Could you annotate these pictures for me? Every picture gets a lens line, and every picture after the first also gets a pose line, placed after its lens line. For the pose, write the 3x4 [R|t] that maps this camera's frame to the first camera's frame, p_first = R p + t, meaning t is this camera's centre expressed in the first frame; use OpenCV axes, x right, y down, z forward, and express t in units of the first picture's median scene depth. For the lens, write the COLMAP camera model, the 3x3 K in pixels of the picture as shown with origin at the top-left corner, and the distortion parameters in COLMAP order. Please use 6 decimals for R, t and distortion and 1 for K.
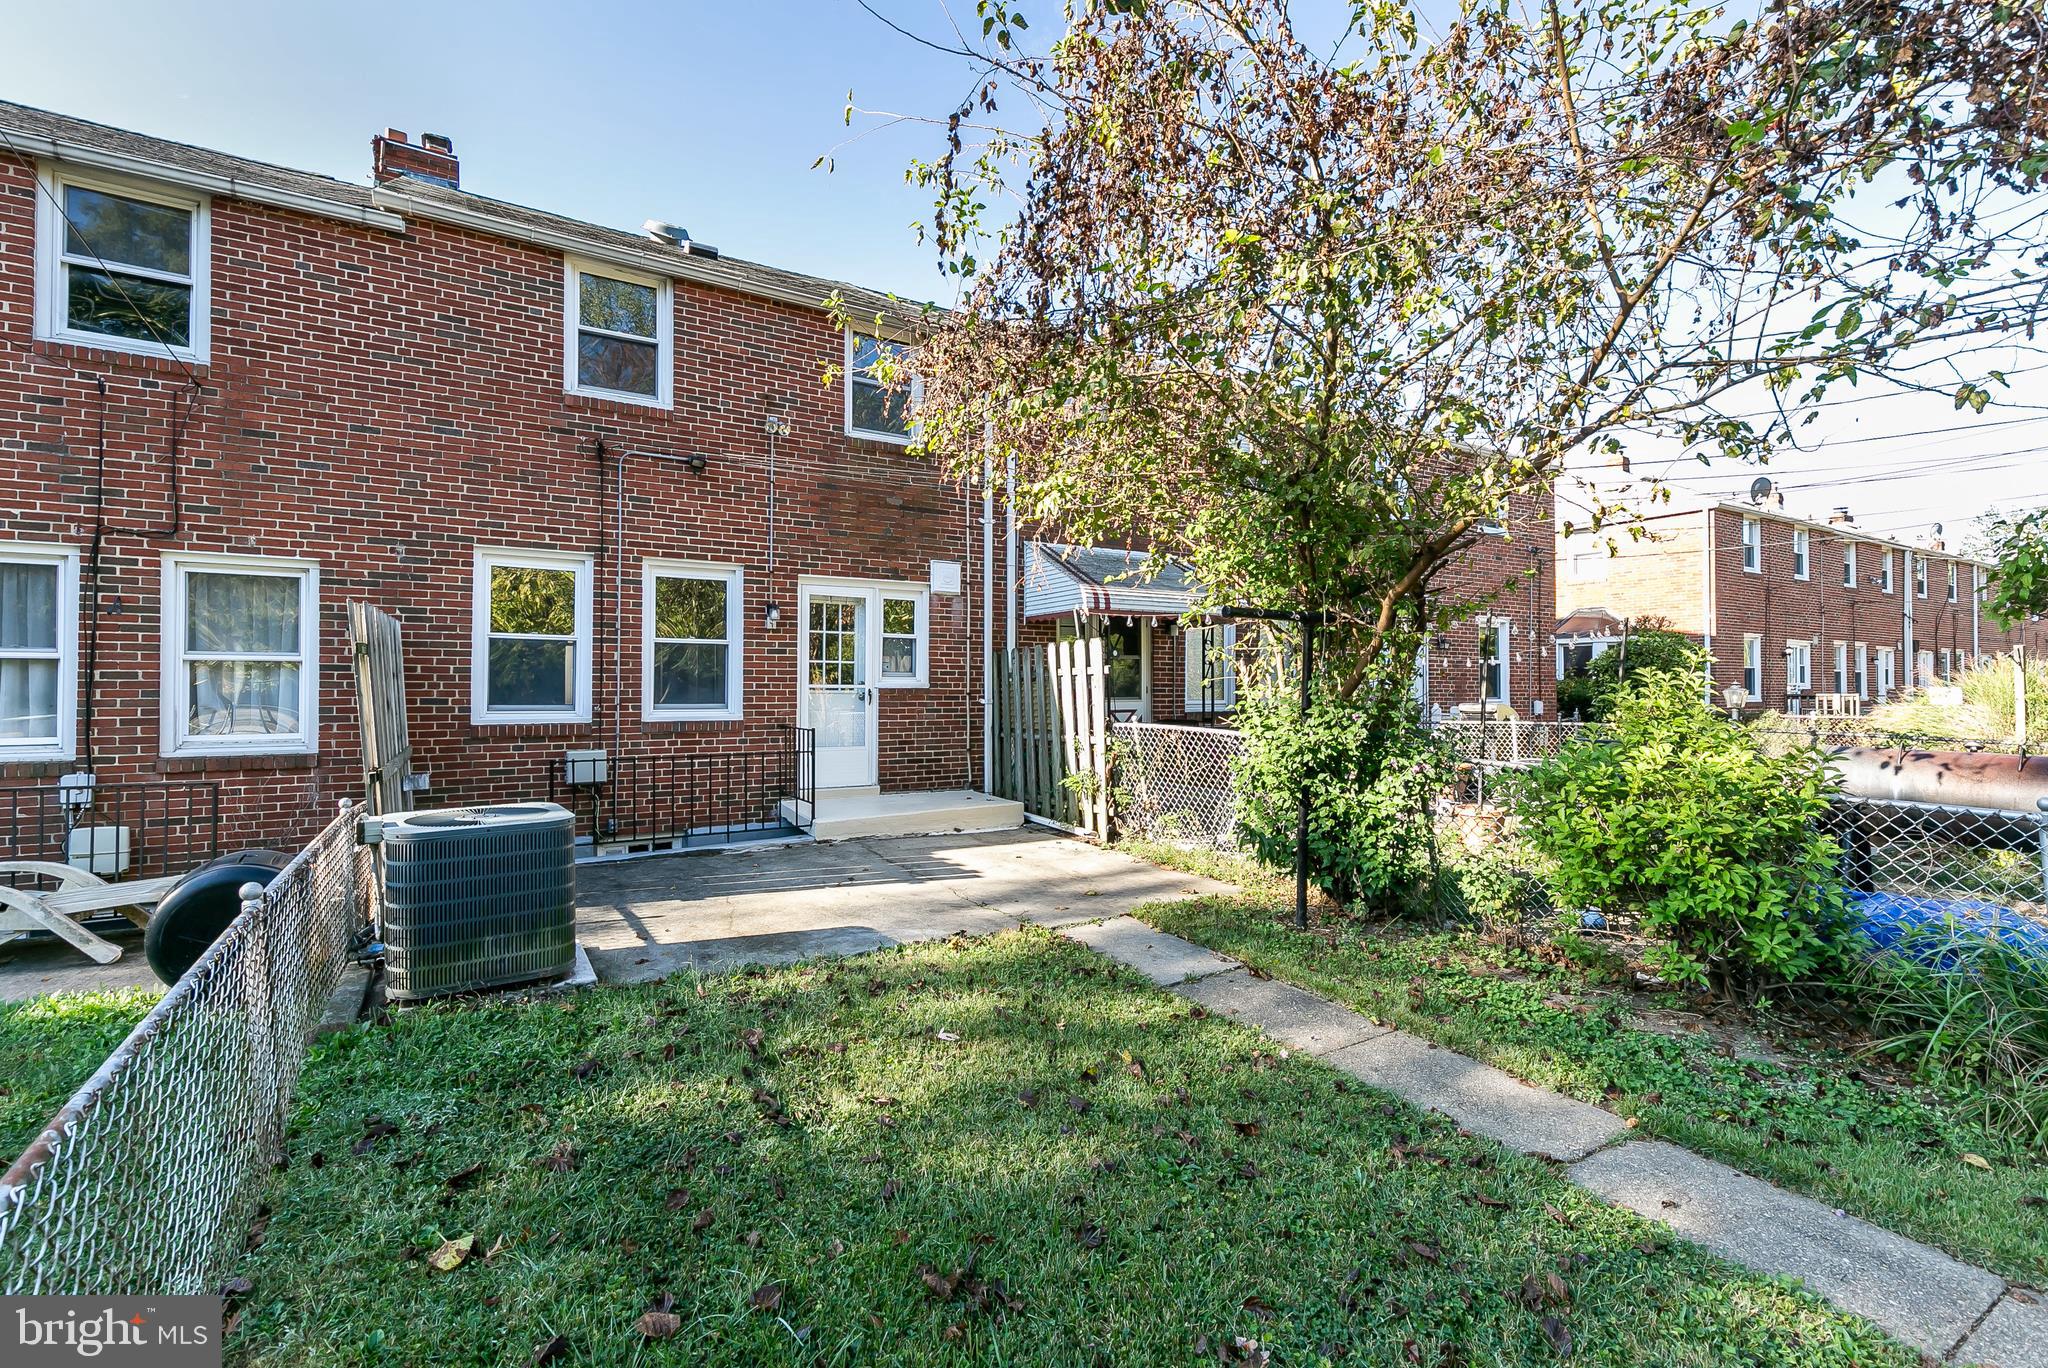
lens RADIAL K [[919.9, 0, 1024.0], [0, 919.9, 684.0], [0, 0, 1]] dist [0.008515, 0.000179]
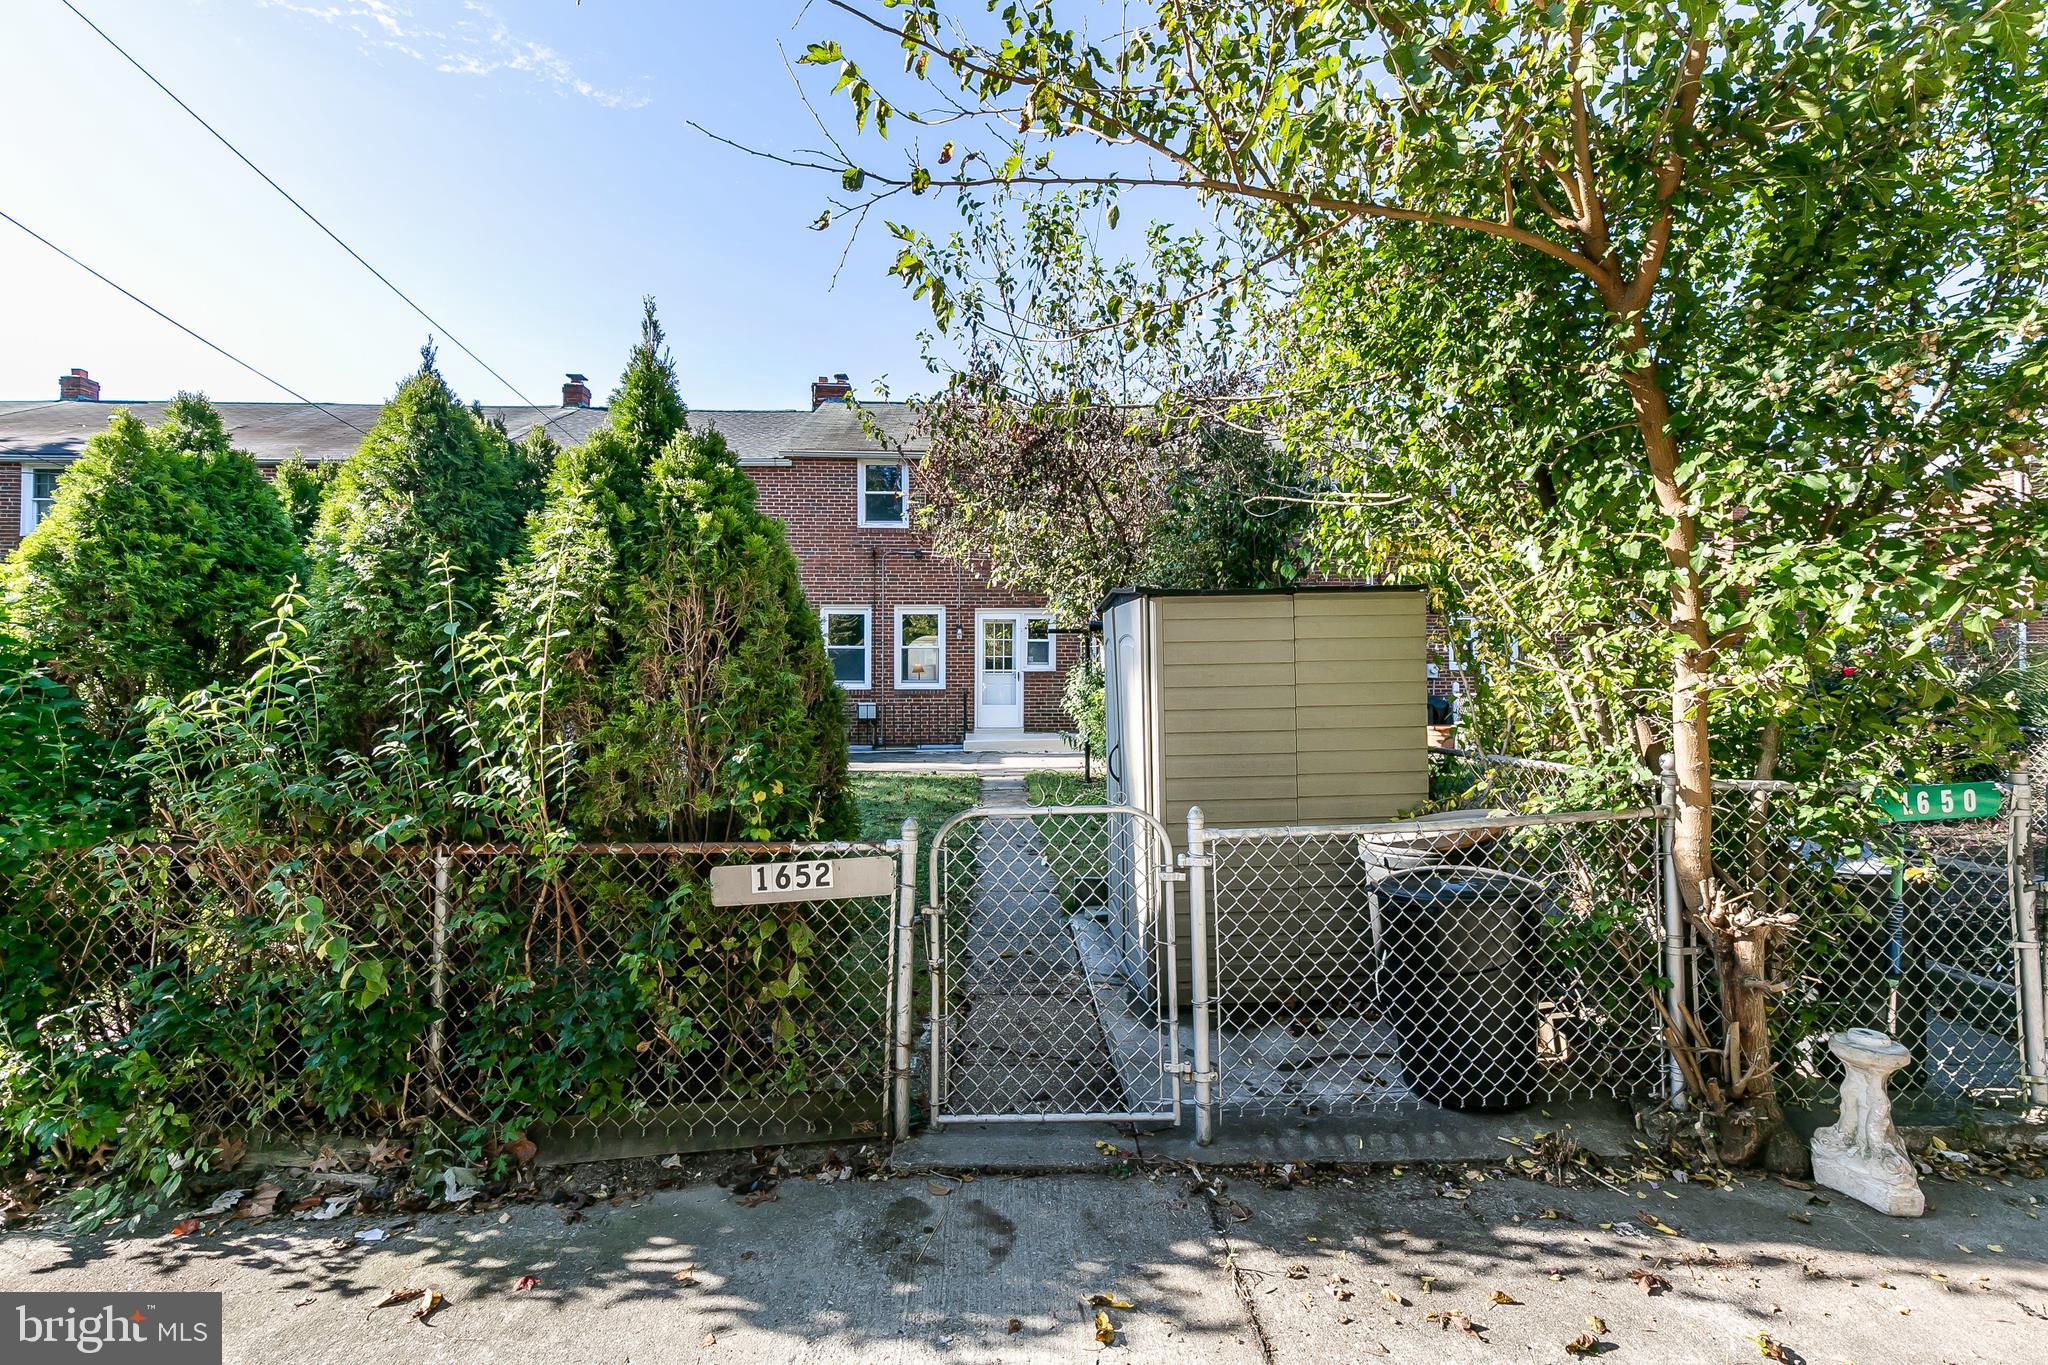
lens RADIAL K [[919.9, 0, 1024.0], [0, 919.9, 682.5], [0, 0, 1]] dist [0.008515, 0.000179]
pose [[0.873595, -0.004907, -0.486629, 0.800754], [0.006017, 0.999982, 0.000719, 0.028197], [0.486616, -0.003557, 0.873608, -0.592965]]
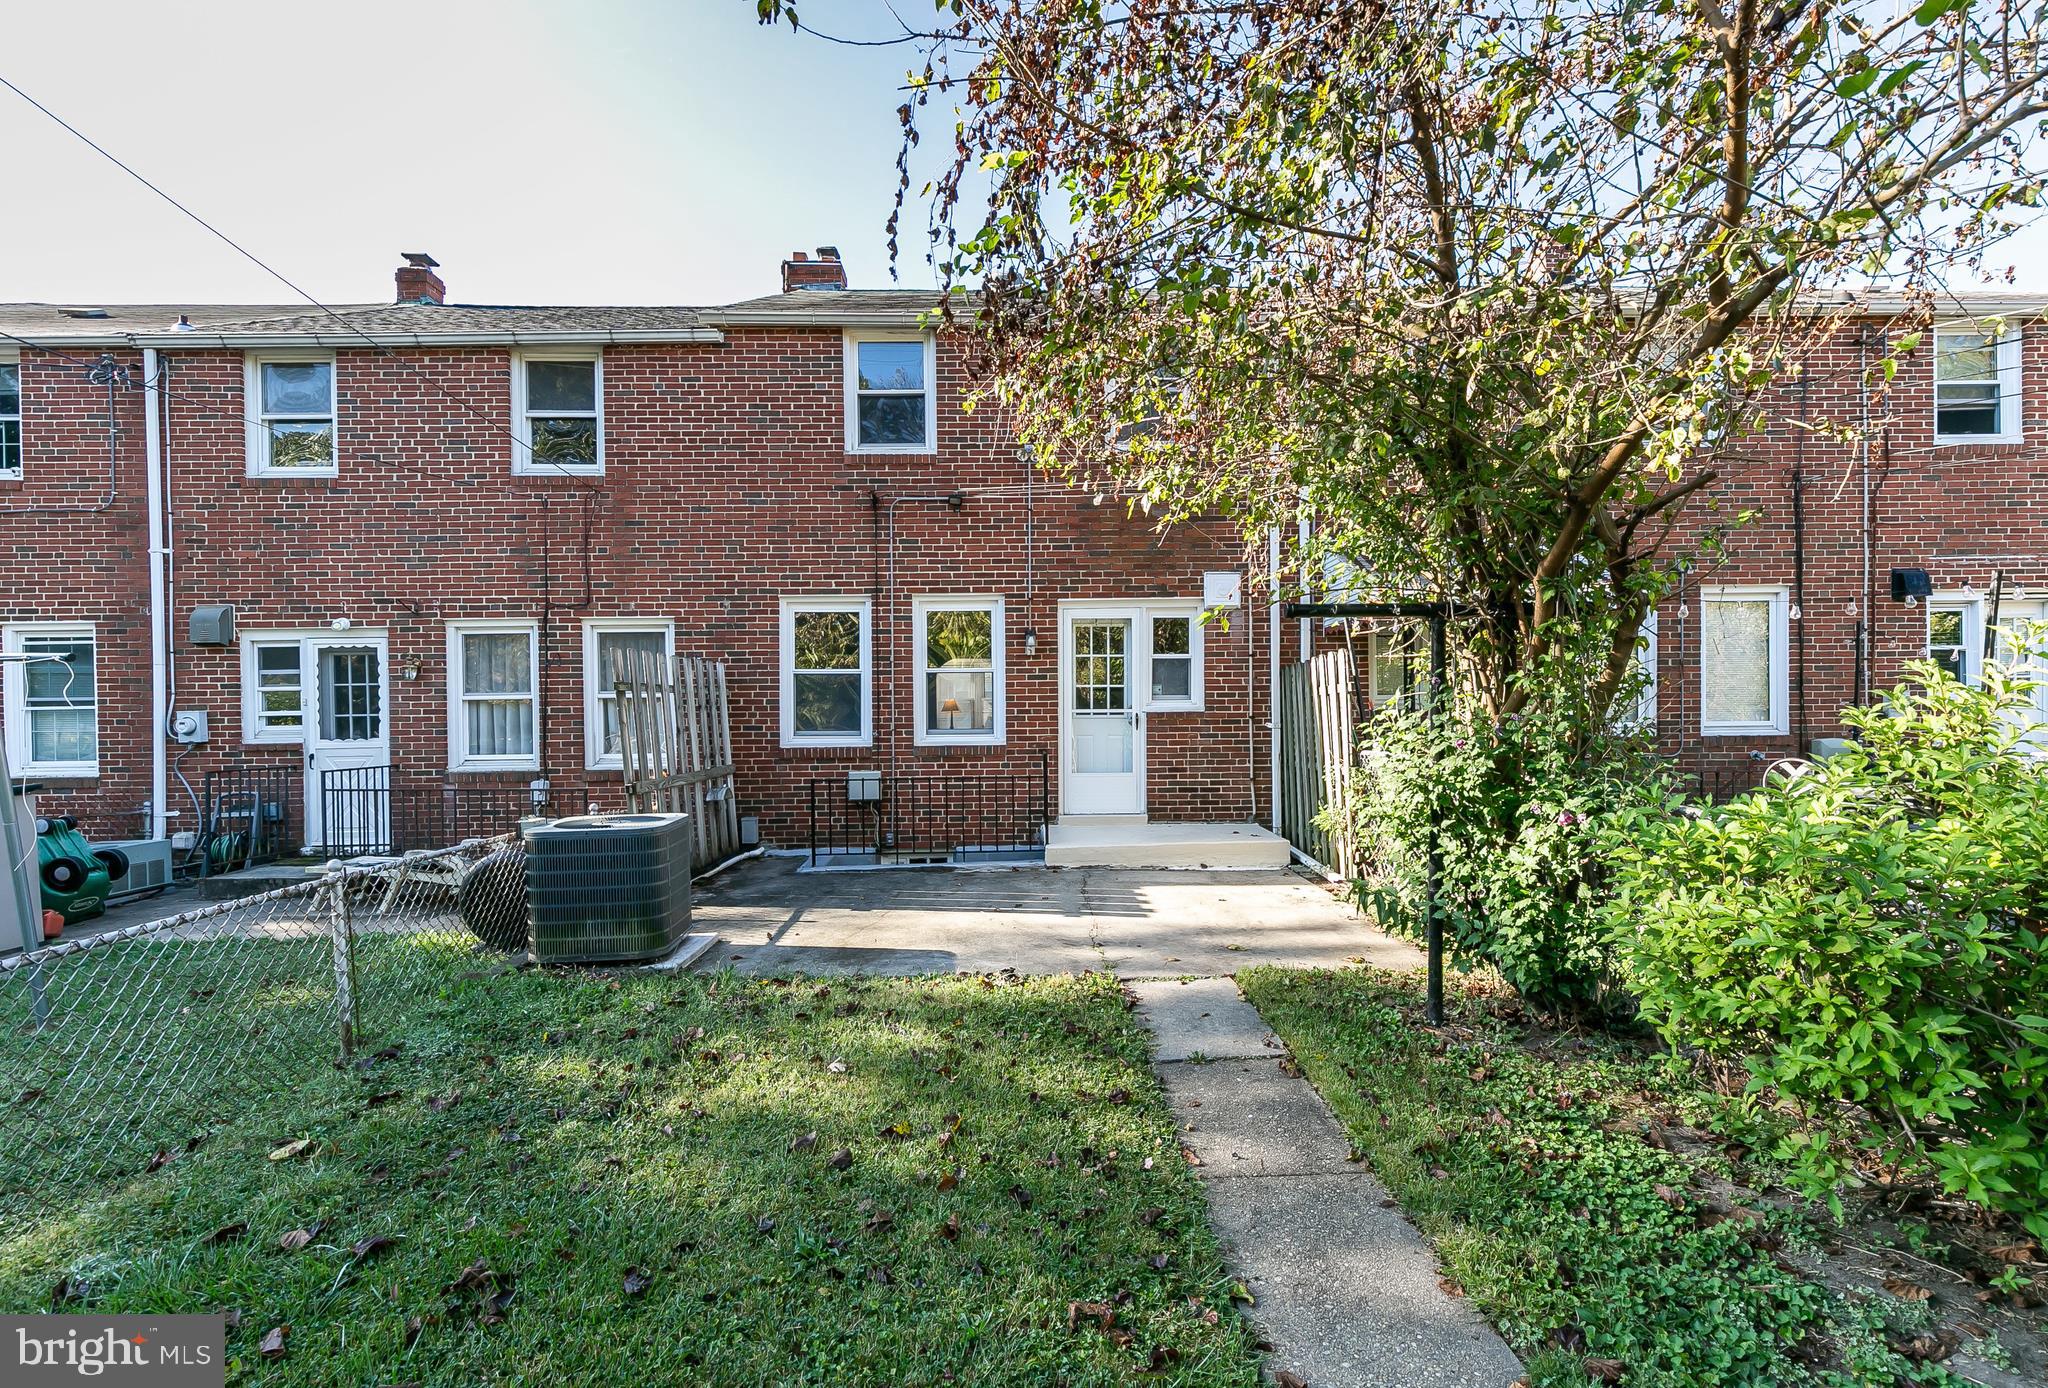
lens RADIAL K [[941.1, 0, 1026.7], [0, 941.1, 732.3], [0, 0, 1]] dist [0.017446, 0.000018]
pose [[0.858738, -0.002282, -0.512409, 0.278381], [0.014990, 0.999674, 0.020669, 0.004005], [0.512195, -0.025430, 0.858493, 0.114228]]
